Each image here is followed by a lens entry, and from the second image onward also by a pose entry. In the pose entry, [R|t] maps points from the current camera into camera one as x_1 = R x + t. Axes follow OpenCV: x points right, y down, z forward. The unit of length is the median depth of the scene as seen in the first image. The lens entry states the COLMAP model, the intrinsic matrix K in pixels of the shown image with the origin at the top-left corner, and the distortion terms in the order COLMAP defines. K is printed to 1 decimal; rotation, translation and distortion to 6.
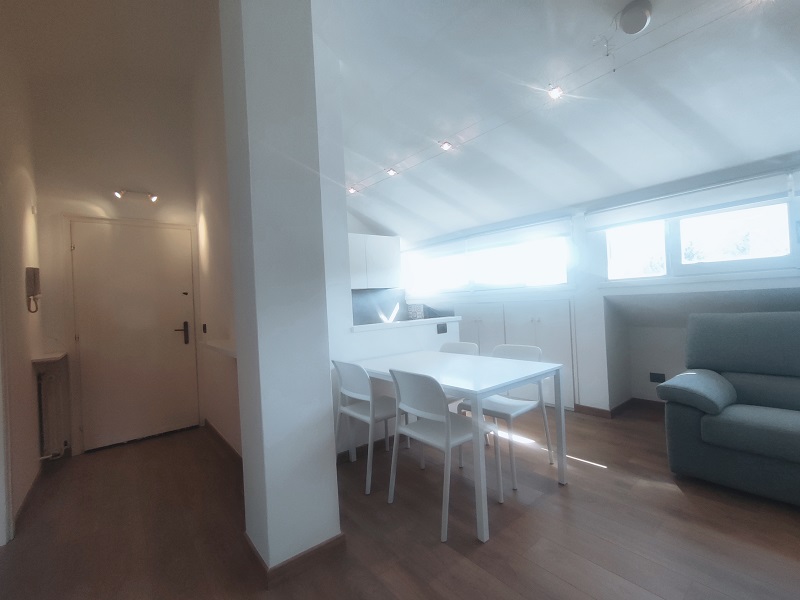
lens RADIAL K [[362.7, 0, 395.9], [0, 362.7, 298.8], [0, 0, 1]] dist [-0.017697, 0.012118]
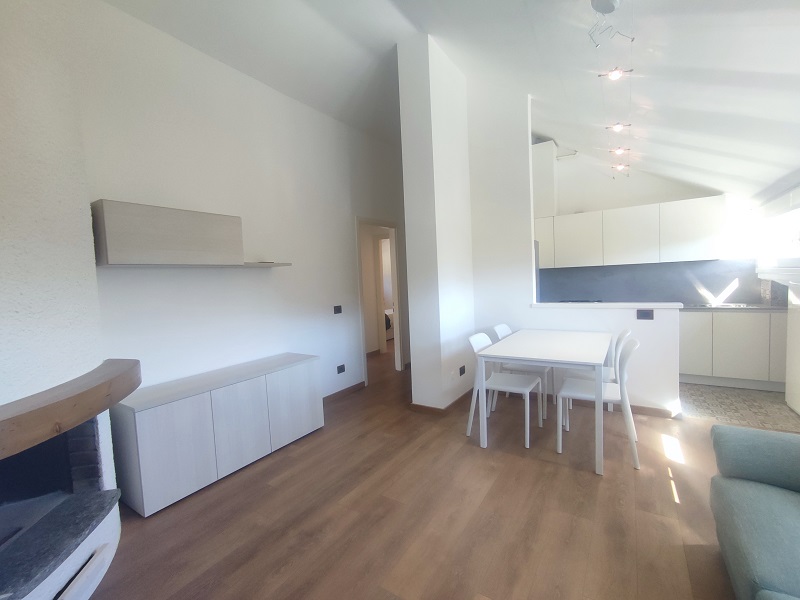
lens RADIAL K [[362.7, 0, 395.9], [0, 362.7, 298.8], [0, 0, 1]] dist [-0.017697, 0.012118]
pose [[0.316205, 0.091116, -0.944305, 0.811419], [0.030556, 0.993882, 0.106132, -0.079043], [0.948199, -0.062413, 0.311486, 0.096942]]
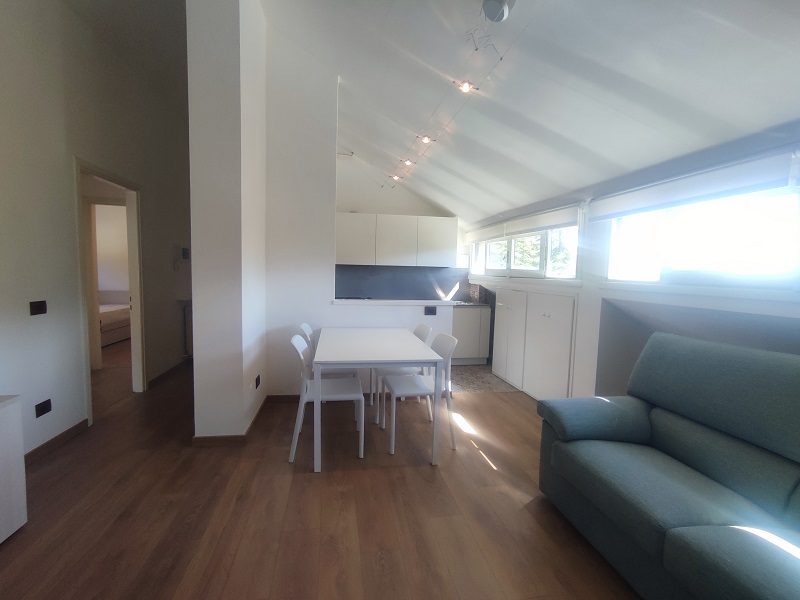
lens RADIAL K [[362.7, 0, 395.9], [0, 362.7, 298.8], [0, 0, 1]] dist [-0.017697, 0.012118]
pose [[0.872763, 0.110884, -0.475384, 0.551565], [-0.069245, 0.992134, 0.104288, -0.059494], [0.483208, -0.058101, 0.873576, 0.009785]]
